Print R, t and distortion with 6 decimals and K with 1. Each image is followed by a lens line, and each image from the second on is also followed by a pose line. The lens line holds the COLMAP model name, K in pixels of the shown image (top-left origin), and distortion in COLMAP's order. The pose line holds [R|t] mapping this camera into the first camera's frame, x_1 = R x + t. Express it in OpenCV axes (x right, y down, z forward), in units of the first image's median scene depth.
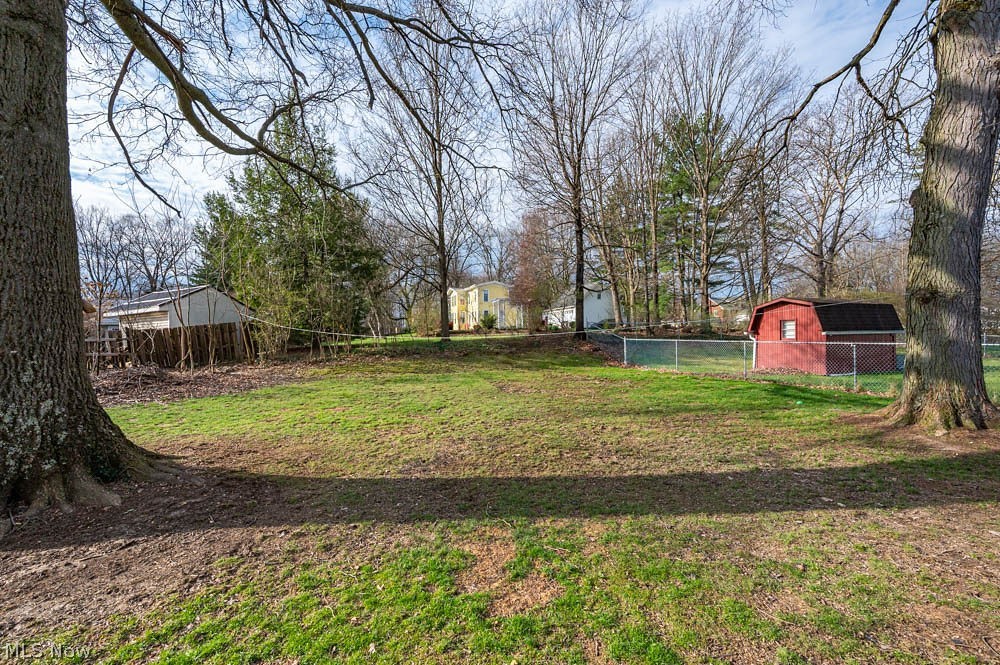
lens RADIAL K [[405.5, 0, 503.3], [0, 405.5, 329.5], [0, 0, 1]] dist [-0.000114, -0.000007]
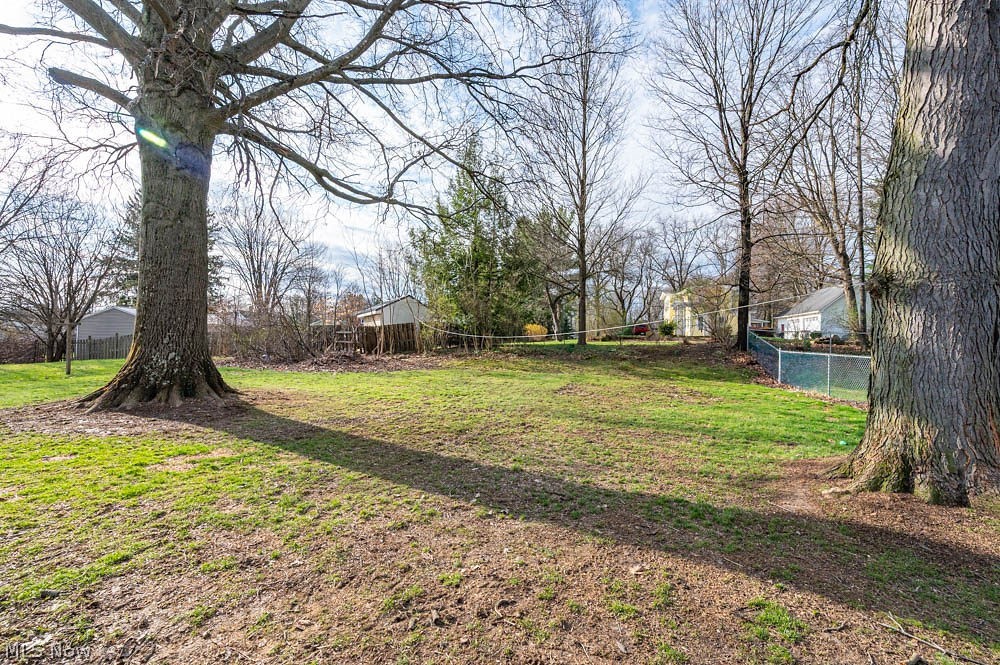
lens RADIAL K [[405.5, 0, 503.3], [0, 405.5, 329.5], [0, 0, 1]] dist [-0.000114, -0.000007]
pose [[0.836242, 0.023074, -0.547875, 0.921693], [-0.031599, 0.999482, -0.006137, 0.010715], [0.547449, 0.022444, 0.836538, 0.125059]]
